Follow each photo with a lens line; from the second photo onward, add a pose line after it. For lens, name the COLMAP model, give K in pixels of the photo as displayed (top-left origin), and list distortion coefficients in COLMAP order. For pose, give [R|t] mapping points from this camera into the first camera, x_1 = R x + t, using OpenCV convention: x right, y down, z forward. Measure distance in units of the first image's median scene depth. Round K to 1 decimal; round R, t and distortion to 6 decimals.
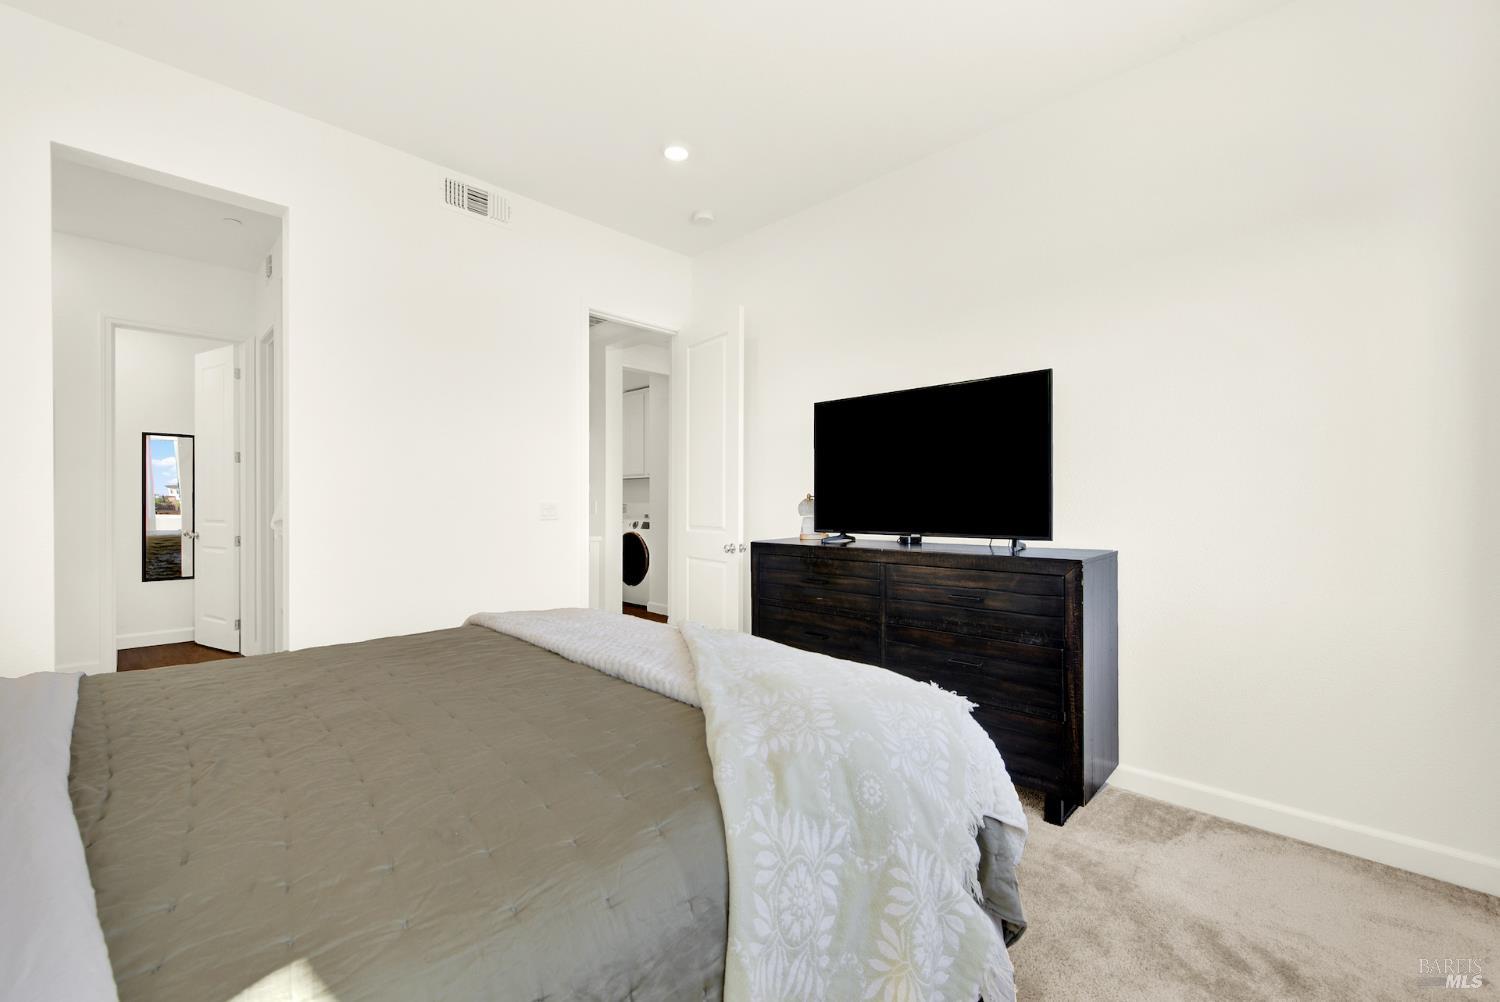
lens RADIAL K [[617.1, 0, 750.0], [0, 617.1, 501.0], [0, 0, 1]] dist [0.000865, -0.000297]
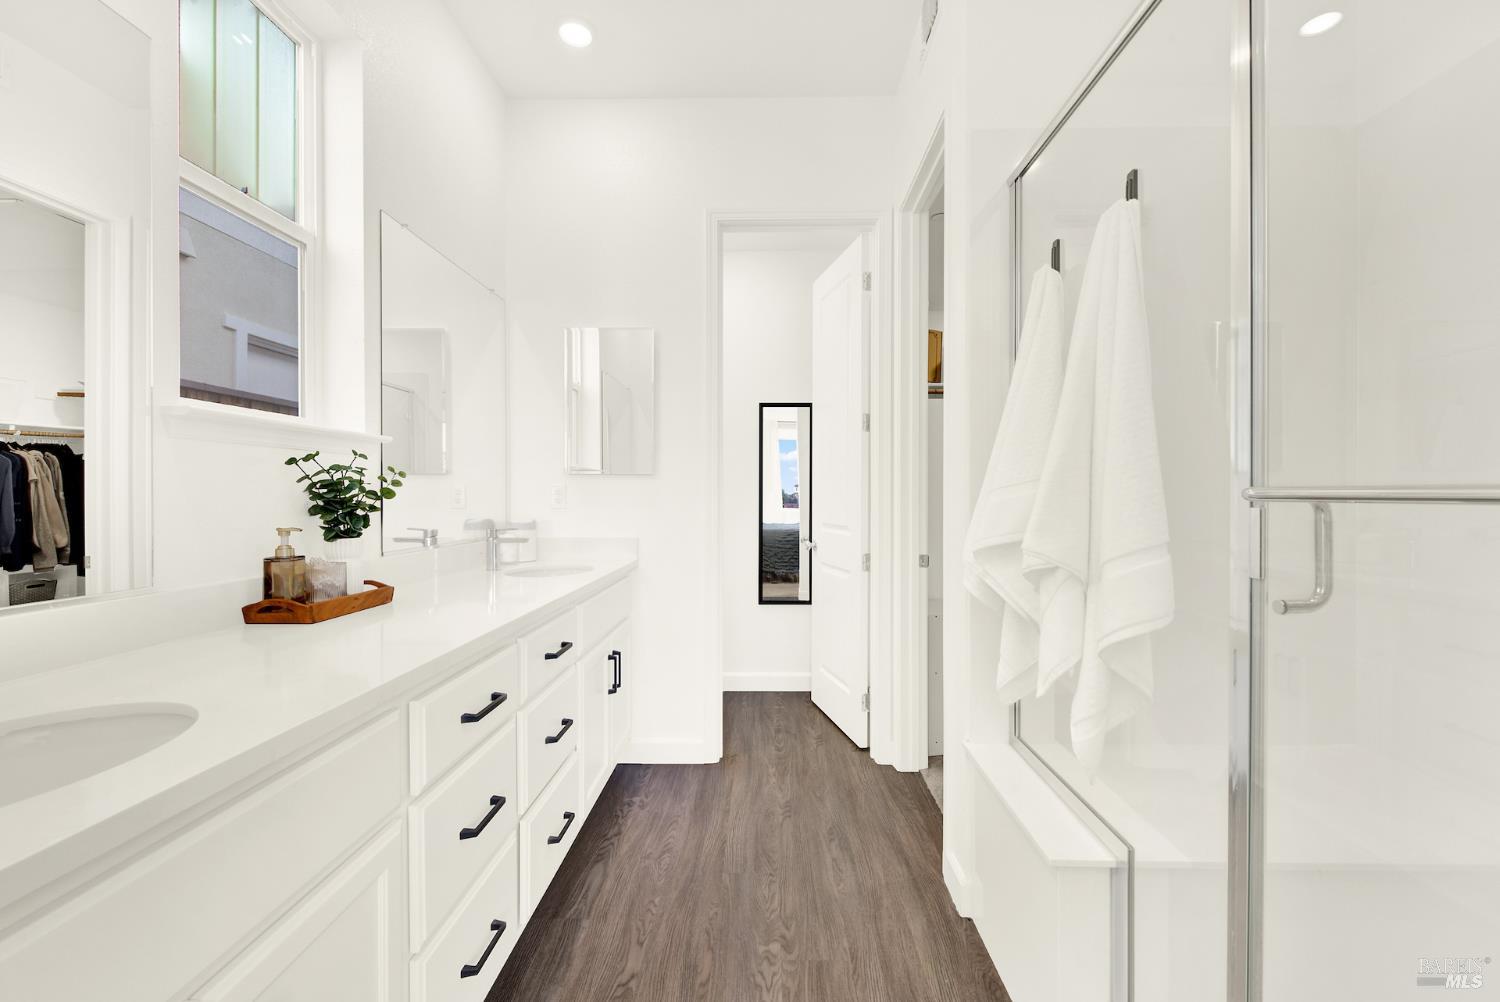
lens RADIAL K [[617.1, 0, 750.0], [0, 617.1, 501.0], [0, 0, 1]] dist [0.000865, -0.000297]
pose [[0.677077, 0.008618, -0.735862, -0.444582], [-0.001146, 0.999943, 0.010657, -0.001888], [0.735911, -0.006373, 0.677048, 0.488390]]
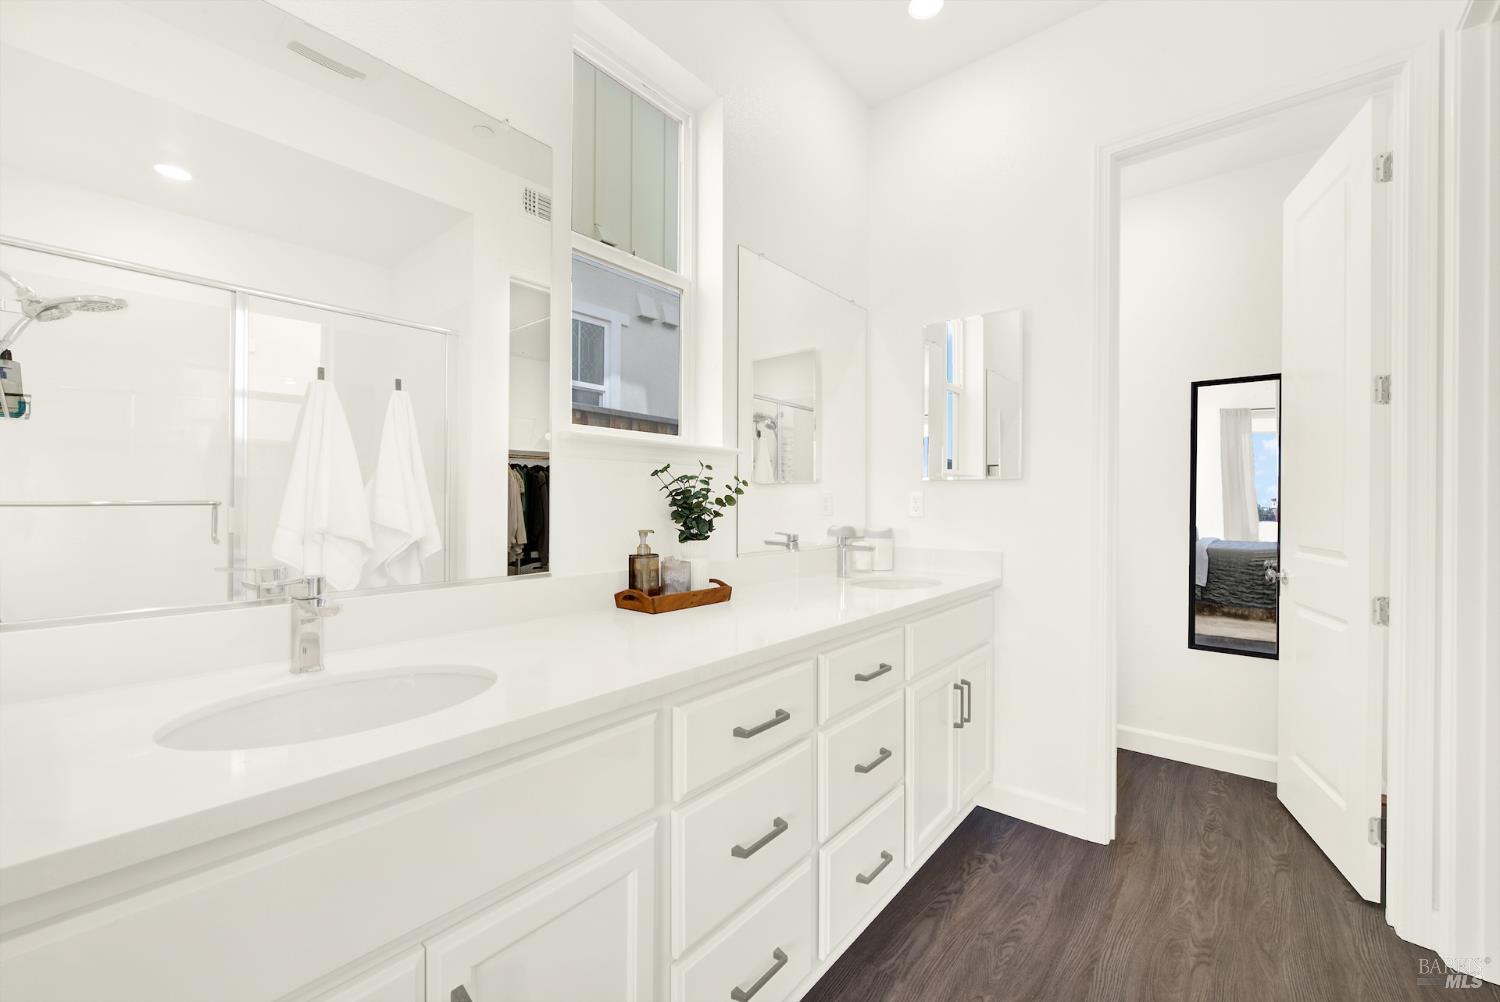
lens RADIAL K [[596.9, 0, 757.8], [0, 596.9, 504.8], [0, 0, 1]] dist [0.003765, -0.002708]
pose [[0.079954, 0.007015, -0.996774, -0.472005], [-0.004602, 0.999967, 0.006668, -0.002174], [0.996788, 0.004054, 0.079983, 0.561812]]
